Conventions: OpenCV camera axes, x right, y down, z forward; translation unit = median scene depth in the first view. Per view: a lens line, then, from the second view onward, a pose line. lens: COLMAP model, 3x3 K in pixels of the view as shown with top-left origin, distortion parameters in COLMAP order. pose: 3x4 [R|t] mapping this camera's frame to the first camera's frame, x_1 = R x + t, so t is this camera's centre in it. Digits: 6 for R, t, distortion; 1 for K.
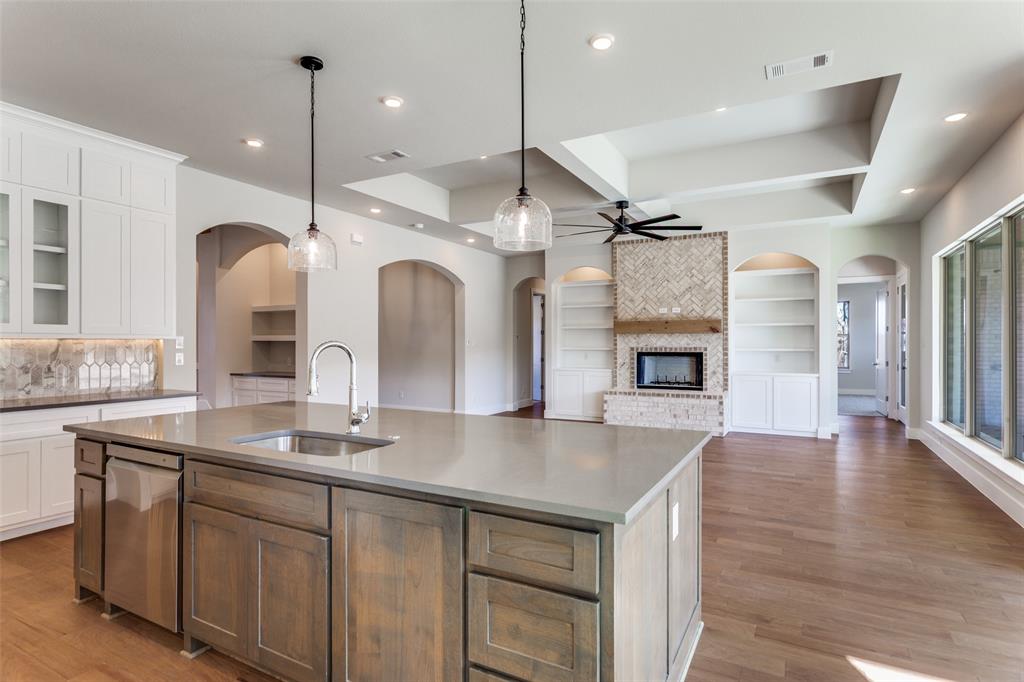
lens RADIAL K [[538.0, 0, 517.3], [0, 538.0, 341.7], [0, 0, 1]] dist [0.001035, 0.000771]
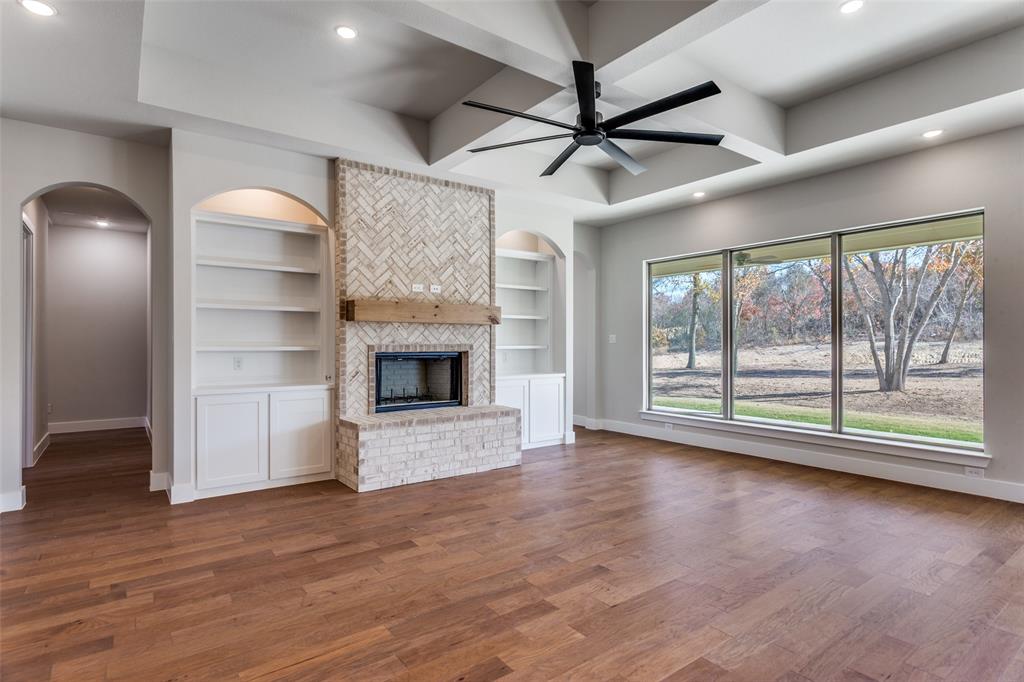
lens RADIAL K [[538.0, 0, 514.4], [0, 538.0, 339.2], [0, 0, 1]] dist [0.001035, 0.000771]
pose [[0.413321, 0.004425, 0.910575, -0.265129], [-0.003904, 0.999988, -0.003088, 0.005048], [-0.910577, -0.002278, 0.413333, 0.618160]]
